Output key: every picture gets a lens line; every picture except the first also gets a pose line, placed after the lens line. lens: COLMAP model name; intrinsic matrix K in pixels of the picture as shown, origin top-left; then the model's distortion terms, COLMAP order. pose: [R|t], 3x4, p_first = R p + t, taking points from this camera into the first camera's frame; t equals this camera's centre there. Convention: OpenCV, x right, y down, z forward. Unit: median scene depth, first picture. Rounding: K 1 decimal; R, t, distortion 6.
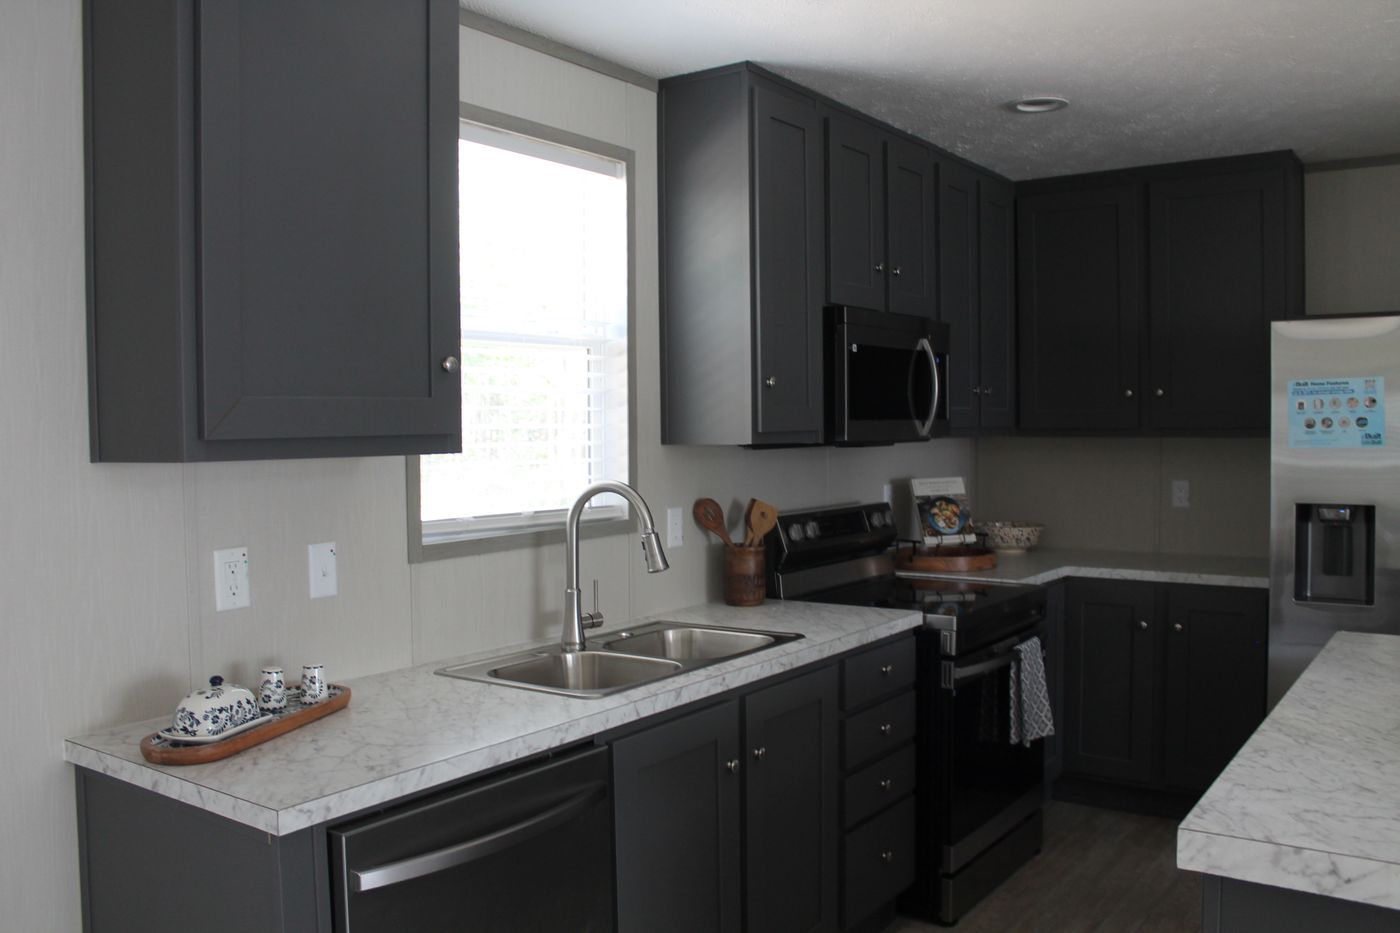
lens RADIAL K [[1181.6, 0, 703.6], [0, 1181.6, 449.4], [0, 0, 1]] dist [-0.144640, 0.094704]
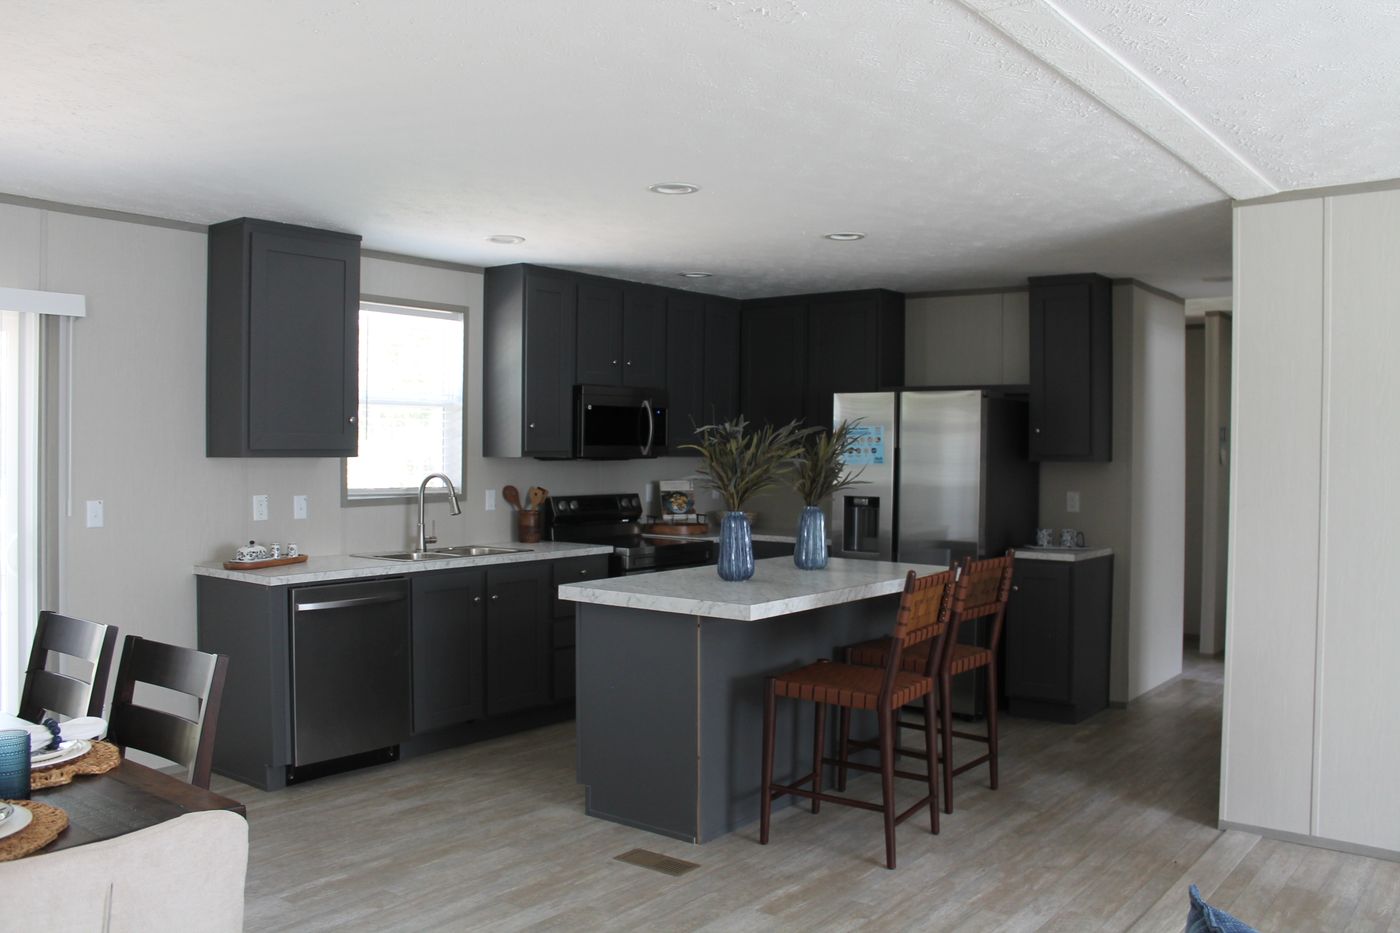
lens RADIAL K [[1181.6, 0, 703.6], [0, 1181.6, 449.4], [0, 0, 1]] dist [-0.144640, 0.094704]
pose [[0.998995, 0.015614, -0.042013, 0.421291], [-0.016408, 0.999692, -0.018624, 0.014119], [0.041709, 0.019295, 0.998943, -0.944447]]
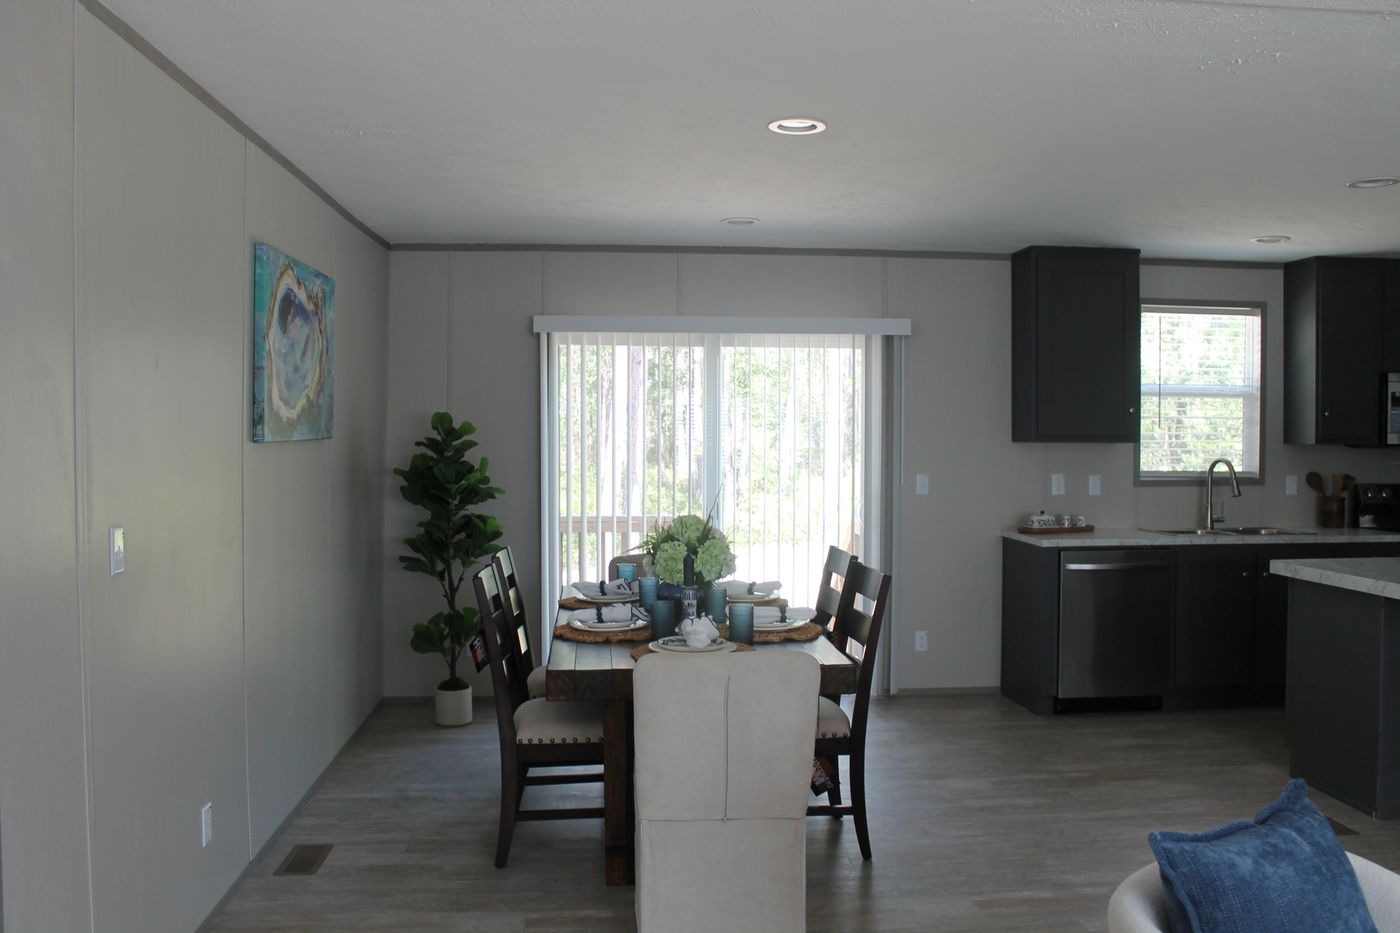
lens RADIAL K [[1181.6, 0, 703.6], [0, 1181.6, 449.4], [0, 0, 1]] dist [-0.144640, 0.094704]
pose [[0.646696, 0.023981, -0.762371, 0.850329], [-0.027059, 0.999598, 0.008489, 0.016368], [0.762268, 0.015139, 0.647085, -1.073171]]
